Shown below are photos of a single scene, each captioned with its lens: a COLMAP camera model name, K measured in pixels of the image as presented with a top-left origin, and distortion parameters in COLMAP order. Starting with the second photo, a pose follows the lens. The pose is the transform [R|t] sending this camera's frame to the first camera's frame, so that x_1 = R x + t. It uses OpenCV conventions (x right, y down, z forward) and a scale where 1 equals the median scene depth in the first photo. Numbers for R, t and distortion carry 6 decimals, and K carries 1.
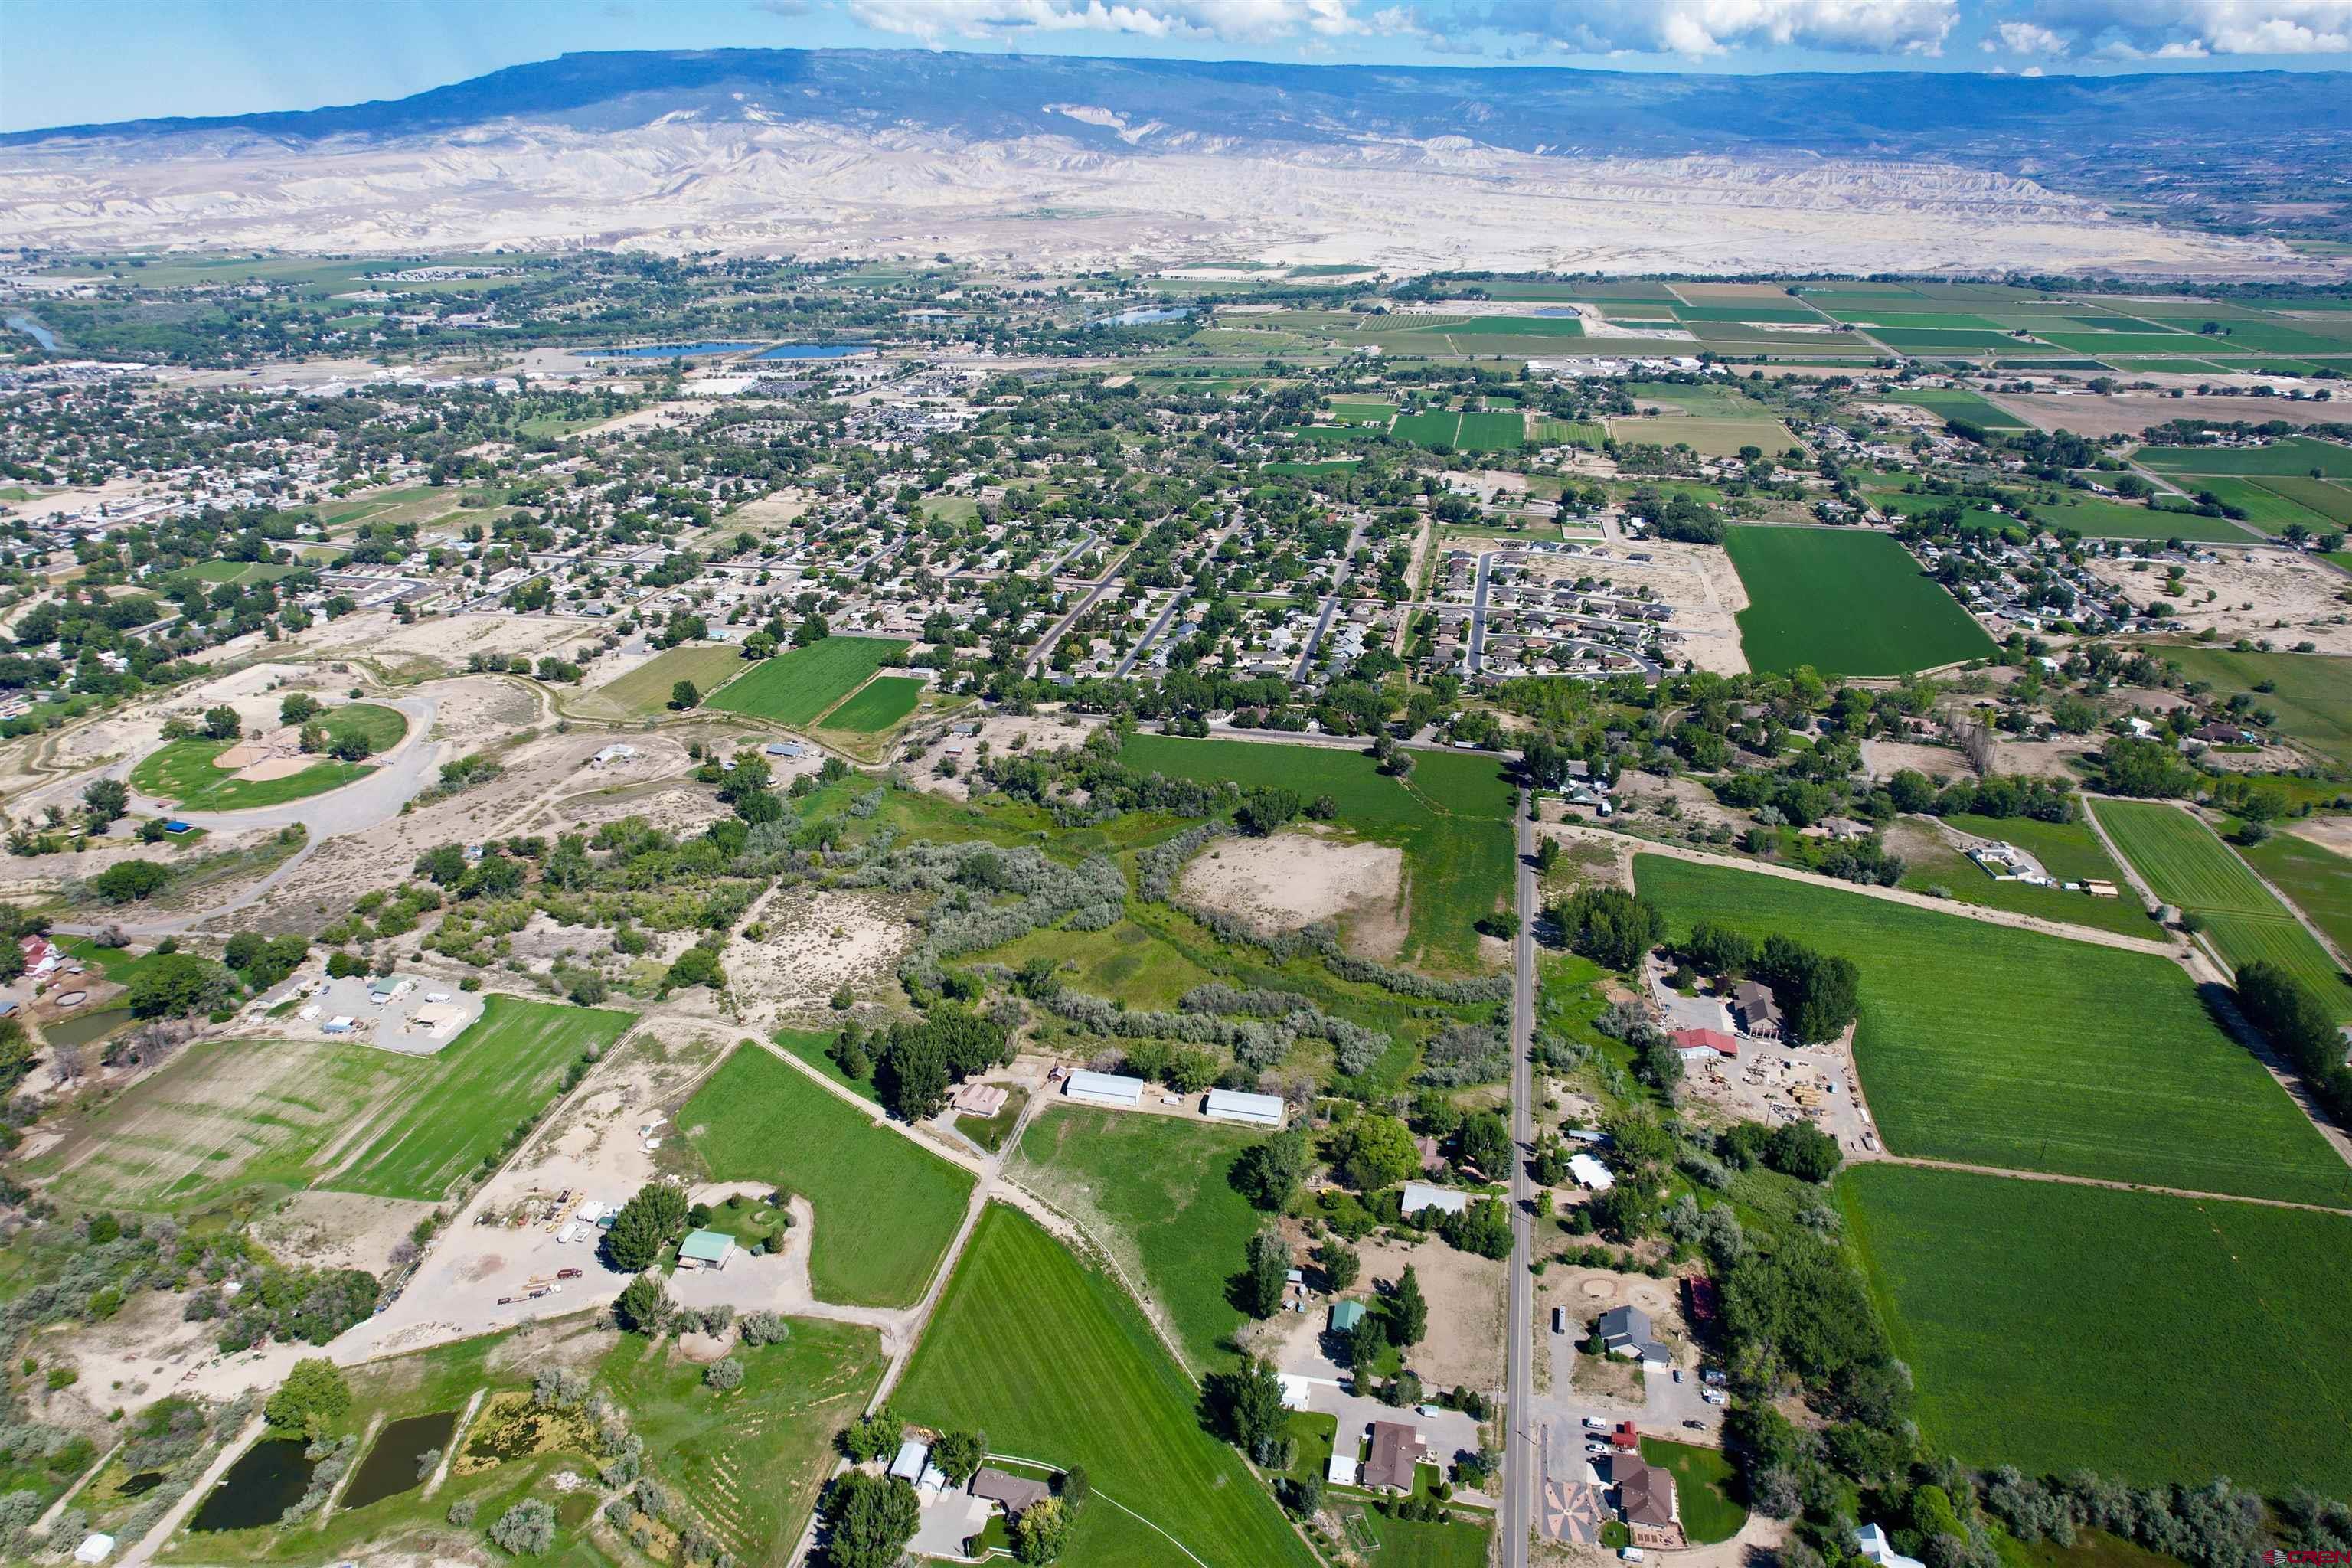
lens RADIAL K [[1487.7, 0, 1182.7], [0, 1487.7, 777.4], [0, 0, 1]] dist [-0.051843, 0.038178]
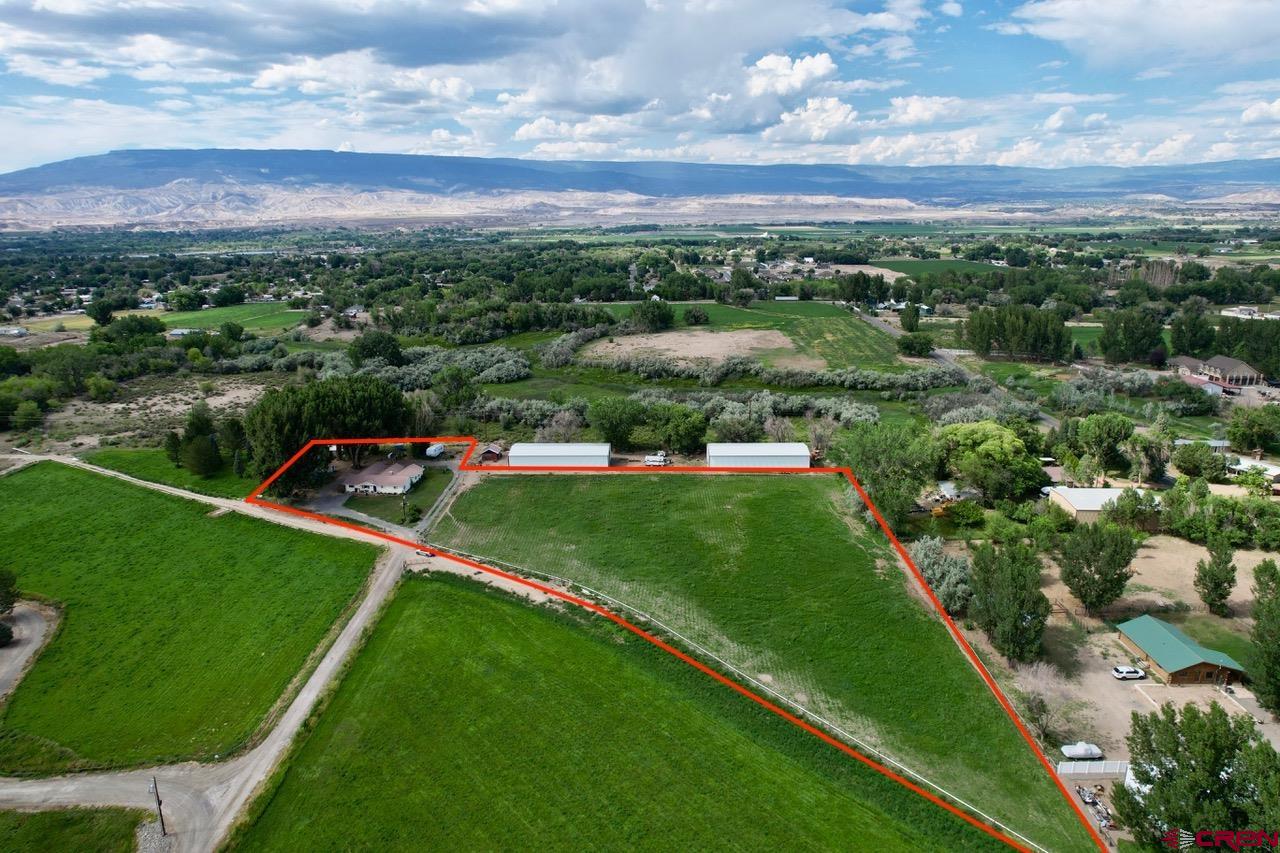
lens RADIAL K [[806.8, 0, 637.1], [0, 806.8, 426.1], [0, 0, 1]] dist [-0.032746, 0.006472]
pose [[0.981346, -0.064411, 0.181138, -0.088540], [0.089508, 0.986933, -0.133981, 0.258102], [-0.170141, 0.147696, 0.974288, 0.625972]]
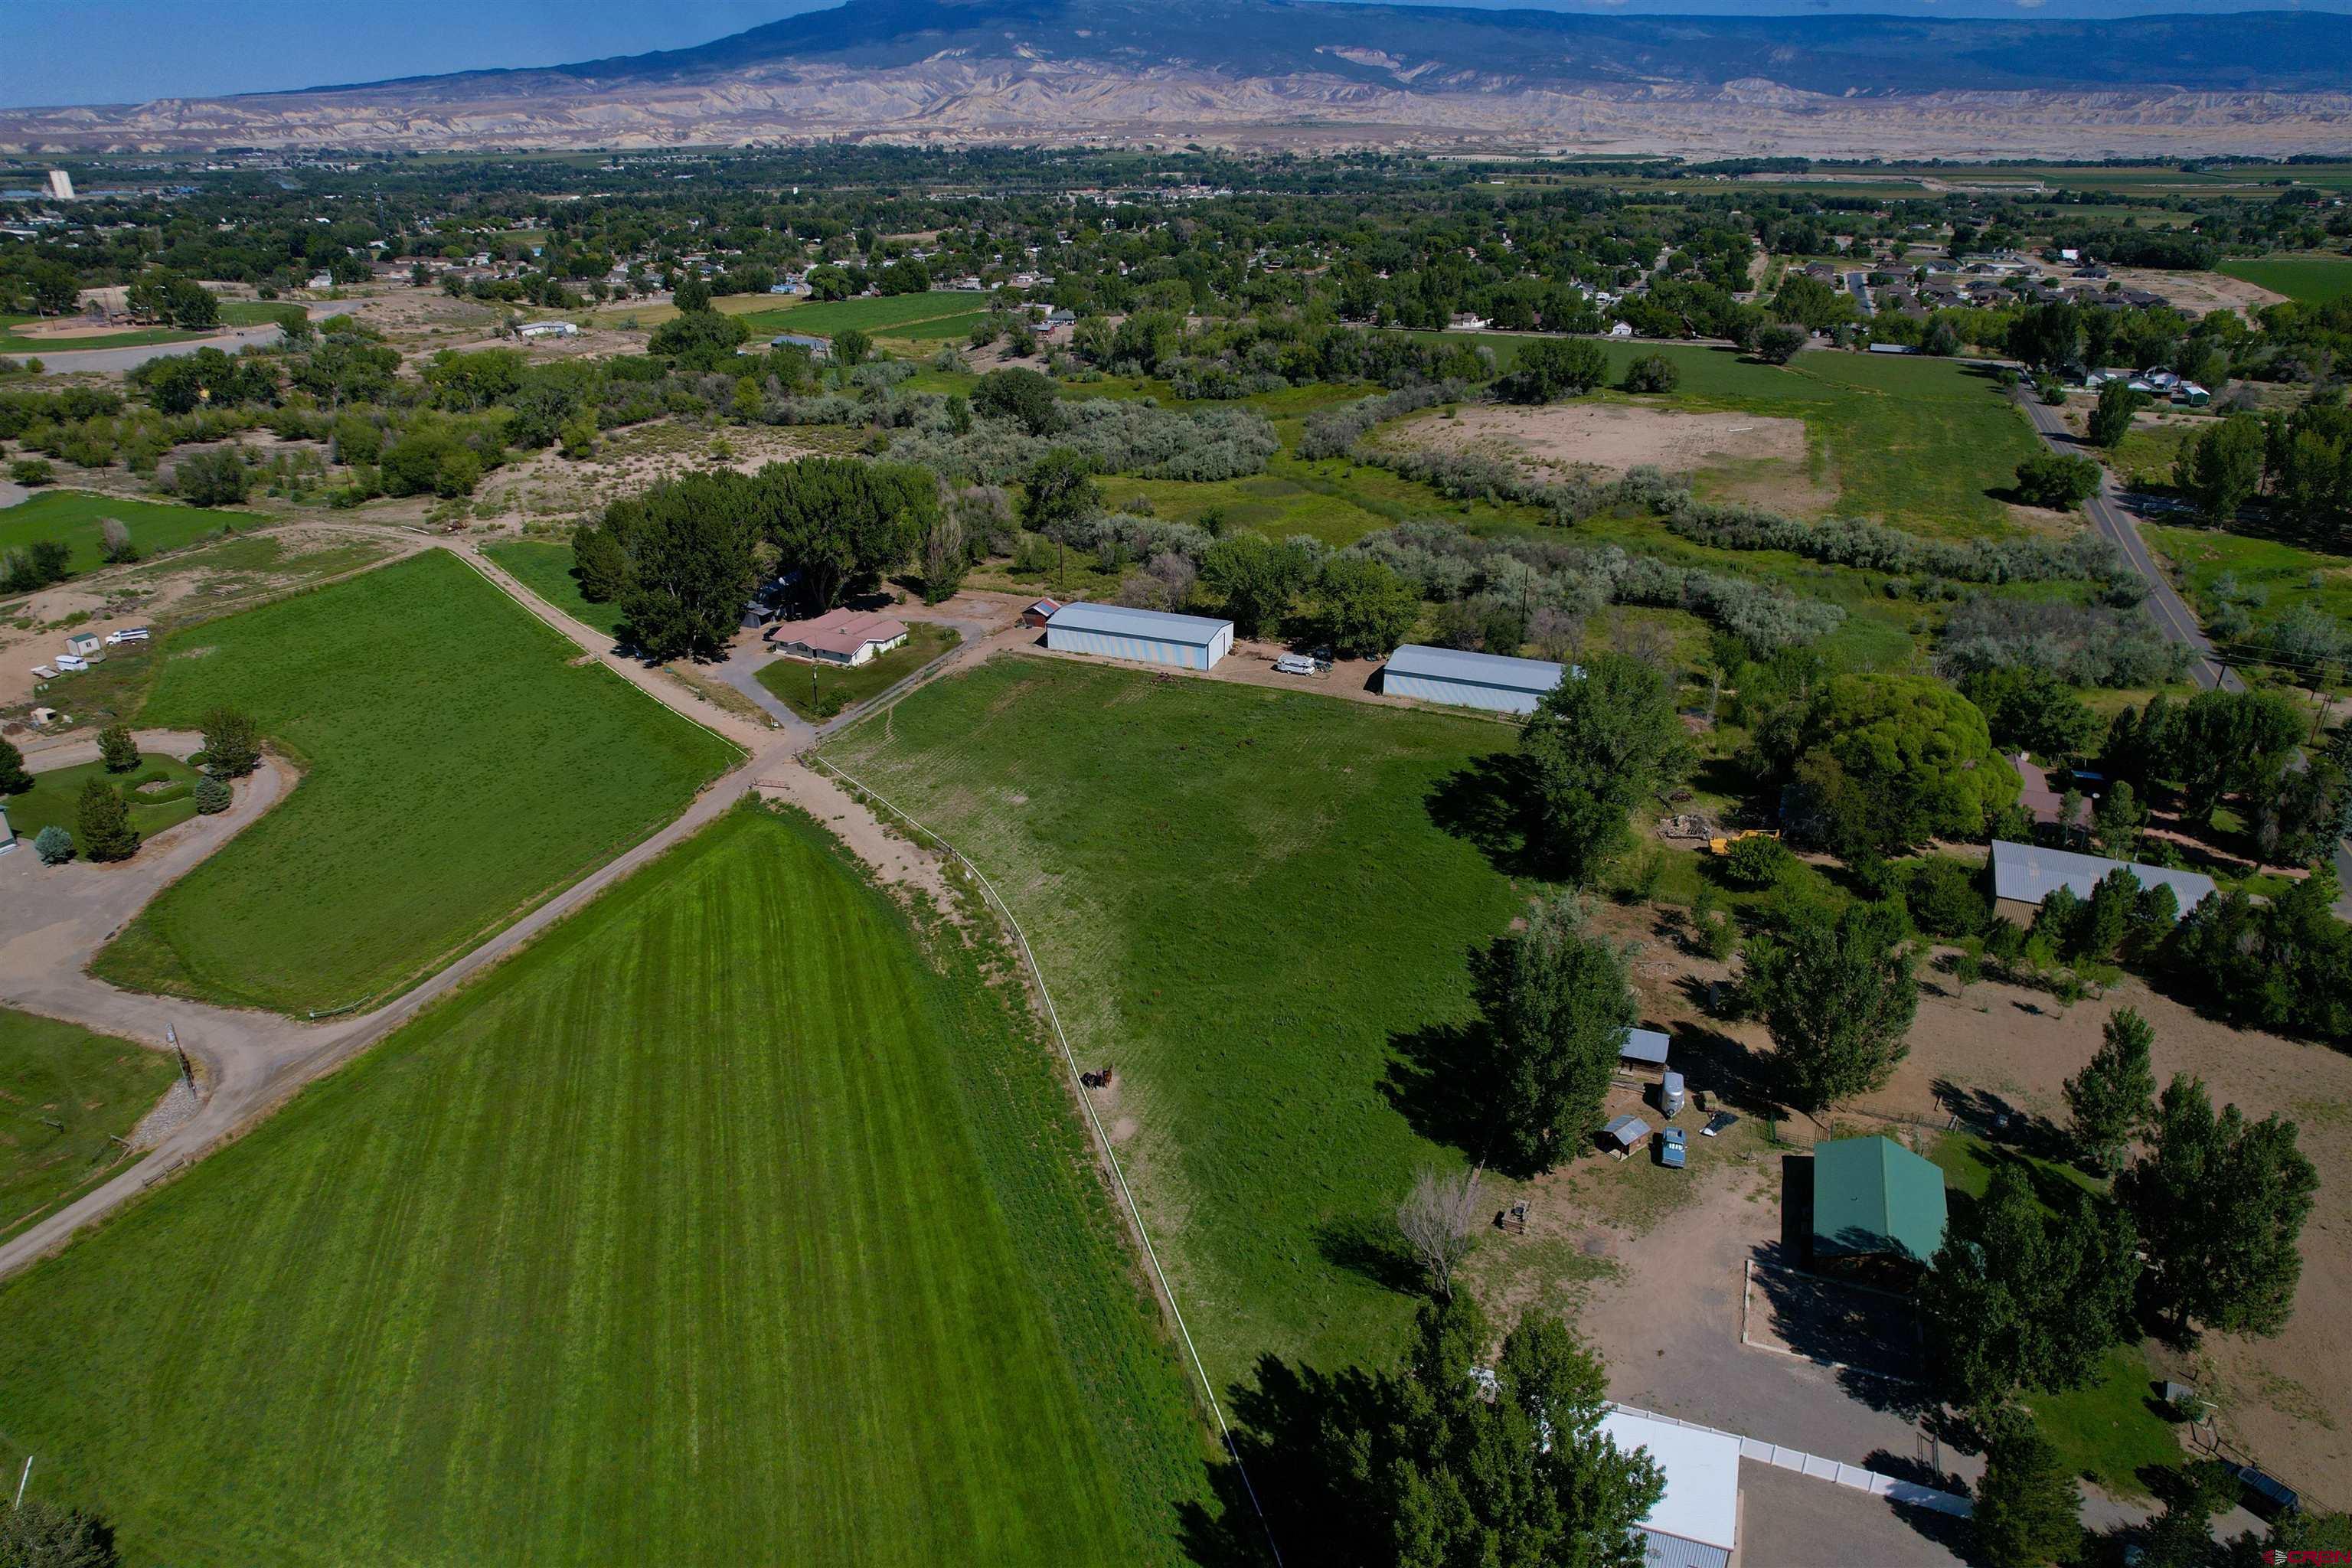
lens RADIAL K [[1487.7, 0, 1182.5], [0, 1487.7, 776.2], [0, 0, 1]] dist [-0.051843, 0.038178]
pose [[0.985656, 0.064525, -0.155947, 0.026421], [-0.062154, 0.997865, 0.020035, 0.246272], [0.156906, -0.010055, 0.987562, 0.614484]]
